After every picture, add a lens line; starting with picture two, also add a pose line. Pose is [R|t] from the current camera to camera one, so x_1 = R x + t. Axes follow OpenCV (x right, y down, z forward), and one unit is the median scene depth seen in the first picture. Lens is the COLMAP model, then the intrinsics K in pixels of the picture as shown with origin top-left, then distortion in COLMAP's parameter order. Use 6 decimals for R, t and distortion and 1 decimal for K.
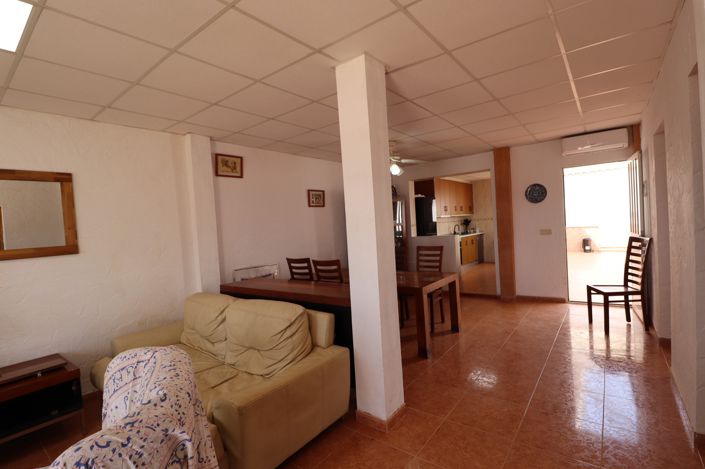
lens RADIAL K [[330.8, 0, 352.5], [0, 330.8, 234.5], [0, 0, 1]] dist [-0.012674, -0.000508]
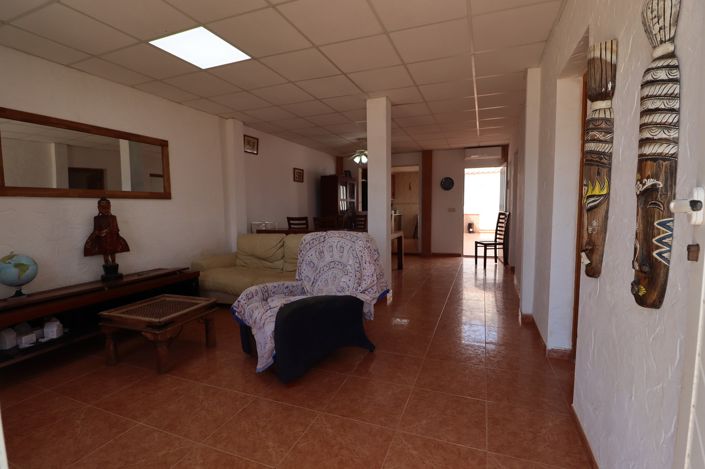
lens RADIAL K [[330.8, 0, 352.5], [0, 330.8, 234.5], [0, 0, 1]] dist [-0.012674, -0.000508]
pose [[0.958168, 0.030466, 0.284581, -0.347338], [-0.041765, 0.998558, 0.033721, 0.091793], [-0.283143, -0.044196, 0.958059, -0.406815]]
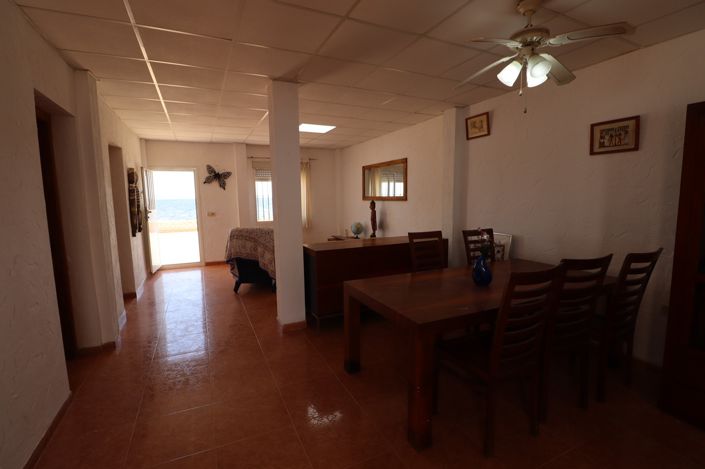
lens RADIAL K [[330.8, 0, 352.5], [0, 330.8, 234.5], [0, 0, 1]] dist [-0.012674, -0.000508]
pose [[-0.458227, 0.164970, -0.873392, 0.724981], [0.008017, 0.983352, 0.181534, -0.070009], [0.888799, 0.076182, -0.451921, 1.139543]]
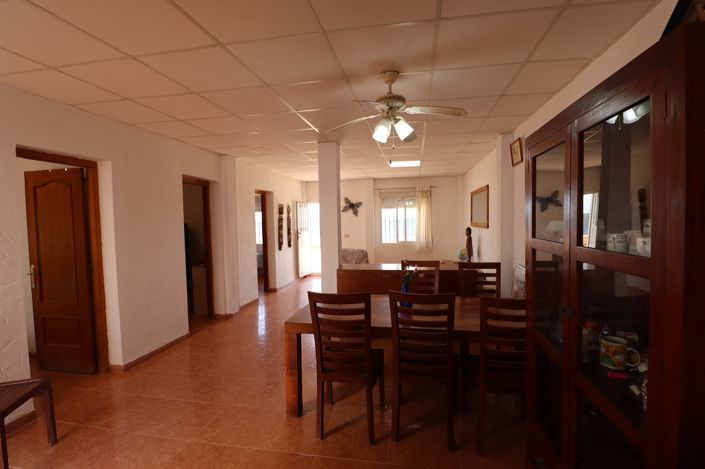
lens RADIAL K [[325.0, 0, 349.3], [0, 325.0, 234.1], [0, 0, 1]] dist [-0.001127, -0.000318]
pose [[-0.890055, 0.093713, -0.446117, 0.477663], [0.053027, 0.993282, 0.102858, -0.098003], [0.452759, 0.067893, -0.889044, 1.614285]]
